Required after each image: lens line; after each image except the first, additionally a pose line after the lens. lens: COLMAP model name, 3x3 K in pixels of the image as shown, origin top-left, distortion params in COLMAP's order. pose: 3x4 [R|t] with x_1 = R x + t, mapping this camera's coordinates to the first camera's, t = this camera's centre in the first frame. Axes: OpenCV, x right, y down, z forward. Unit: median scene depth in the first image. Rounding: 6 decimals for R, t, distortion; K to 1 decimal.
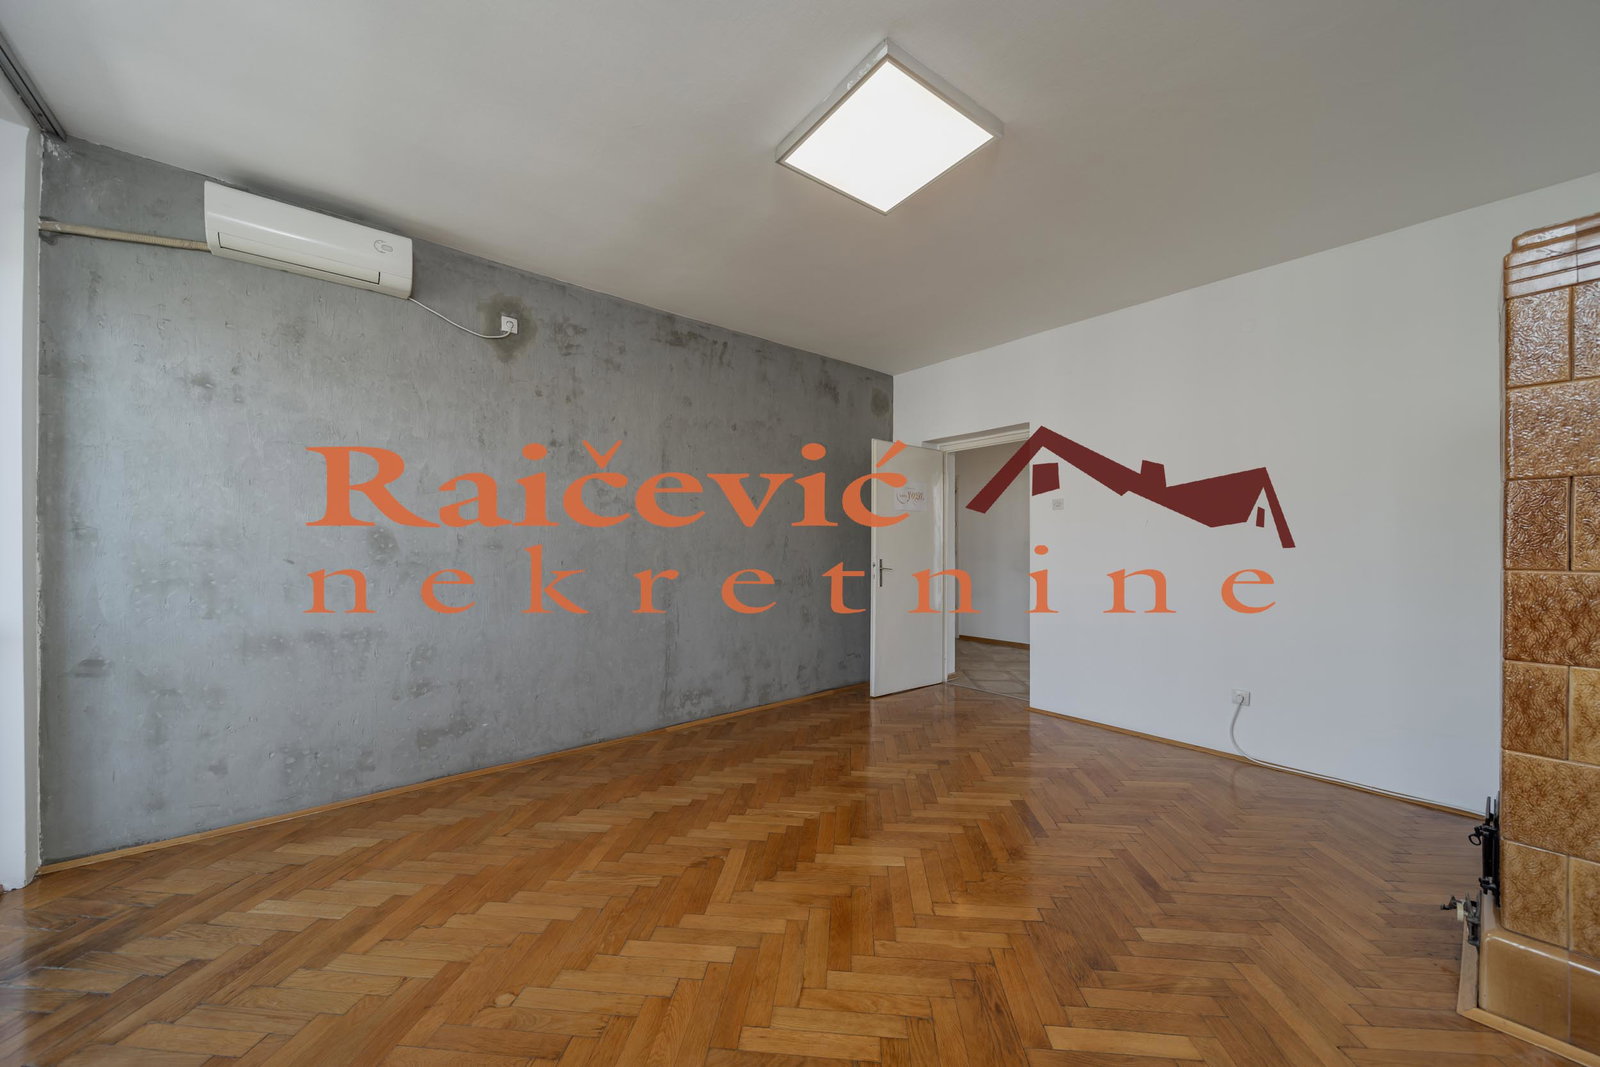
lens RADIAL K [[563.3, 0, 793.2], [0, 563.3, 549.2], [0, 0, 1]] dist [0.000104, -0.000773]
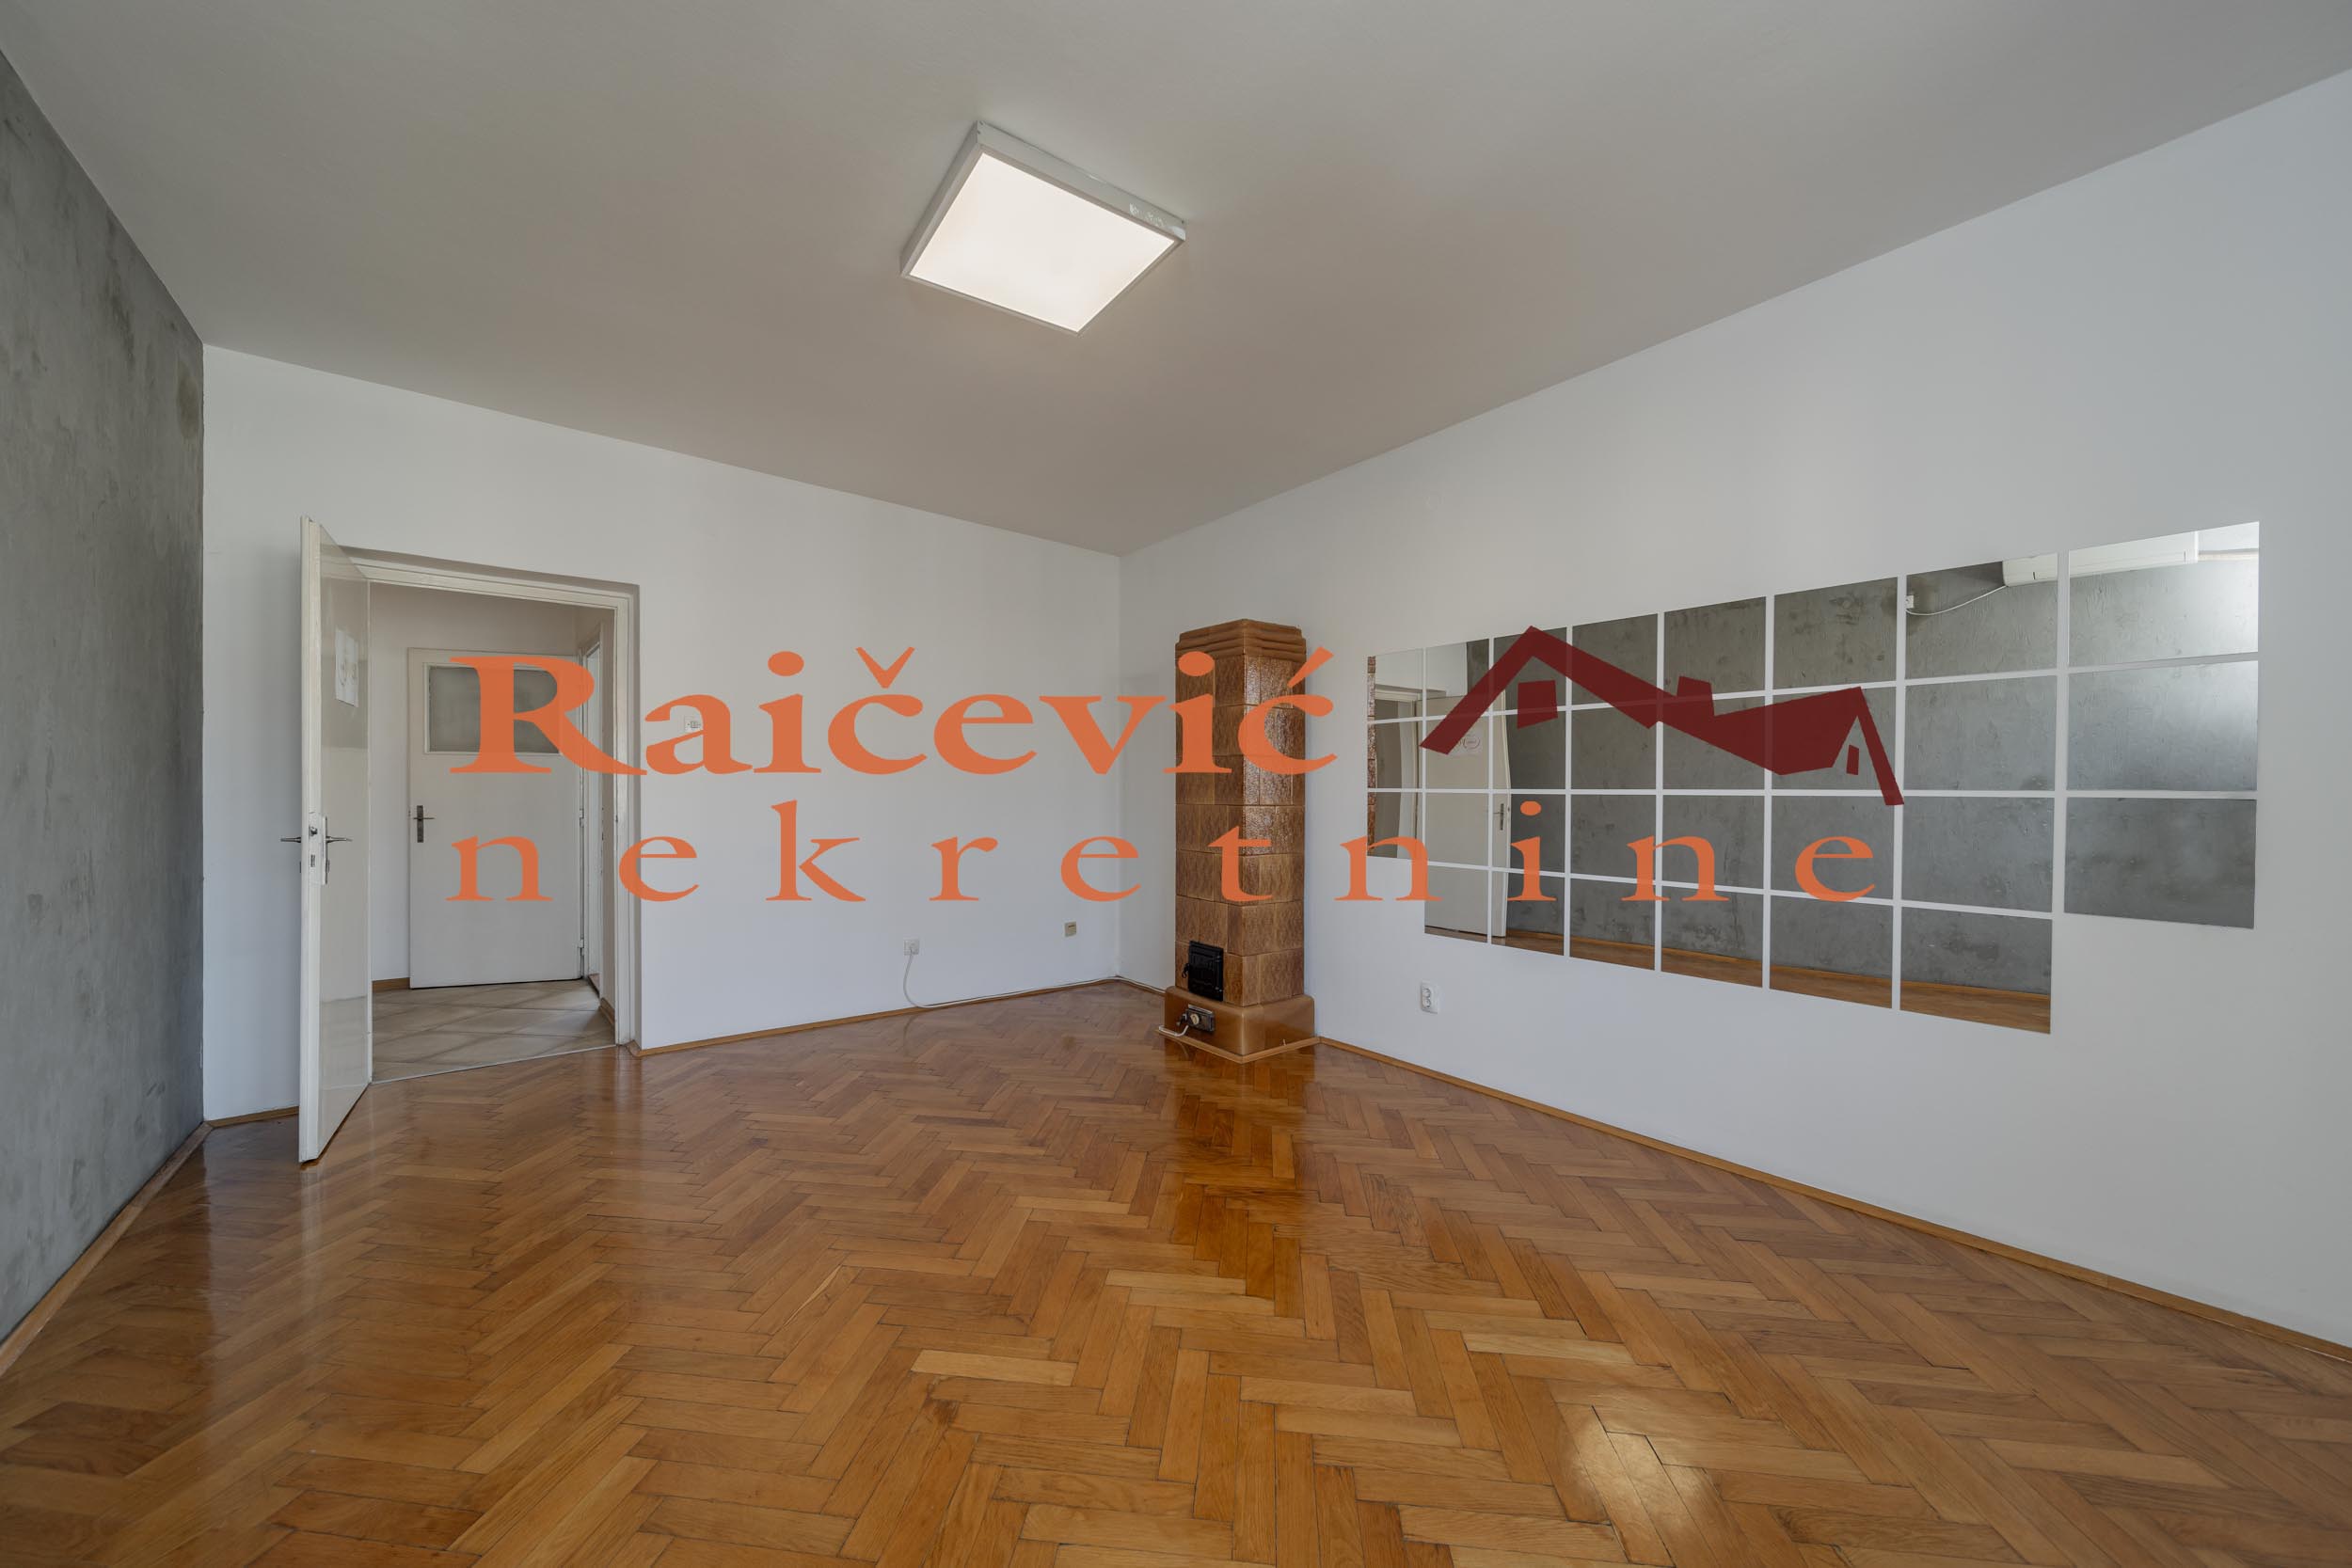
lens RADIAL K [[827.9, 0, 1166.2], [0, 827.9, 802.6], [0, 0, 1]] dist [0.000104, -0.000773]
pose [[0.020506, -0.010525, 0.999734, -0.614410], [-0.006063, 0.999925, 0.010651, -0.003660], [-0.999771, -0.006280, 0.020441, 0.531093]]
